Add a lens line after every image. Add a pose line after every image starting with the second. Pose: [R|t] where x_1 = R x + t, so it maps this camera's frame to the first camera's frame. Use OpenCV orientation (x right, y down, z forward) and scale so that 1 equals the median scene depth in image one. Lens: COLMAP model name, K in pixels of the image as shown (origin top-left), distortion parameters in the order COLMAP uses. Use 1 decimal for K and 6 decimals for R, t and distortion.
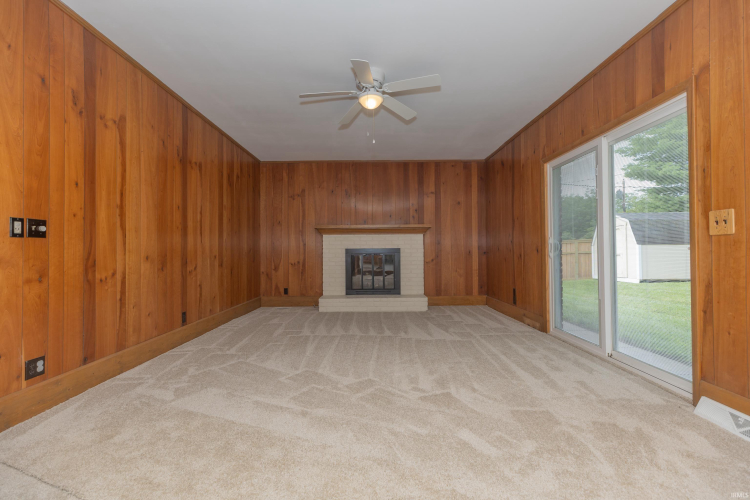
lens RADIAL K [[344.6, 0, 374.8], [0, 344.6, 248.3], [0, 0, 1]] dist [0.011487, 0.000284]
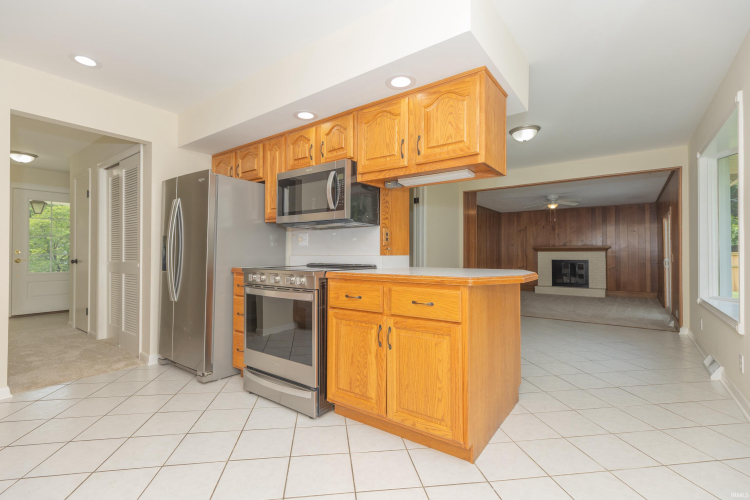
lens RADIAL K [[344.6, 0, 374.8], [0, 344.6, 245.0], [0, 0, 1]] dist [0.011487, 0.000284]
pose [[0.804652, -0.006631, -0.593709, 0.234136], [0.006882, 0.999975, -0.001842, -0.076343], [0.593707, -0.002604, 0.804677, -0.948355]]
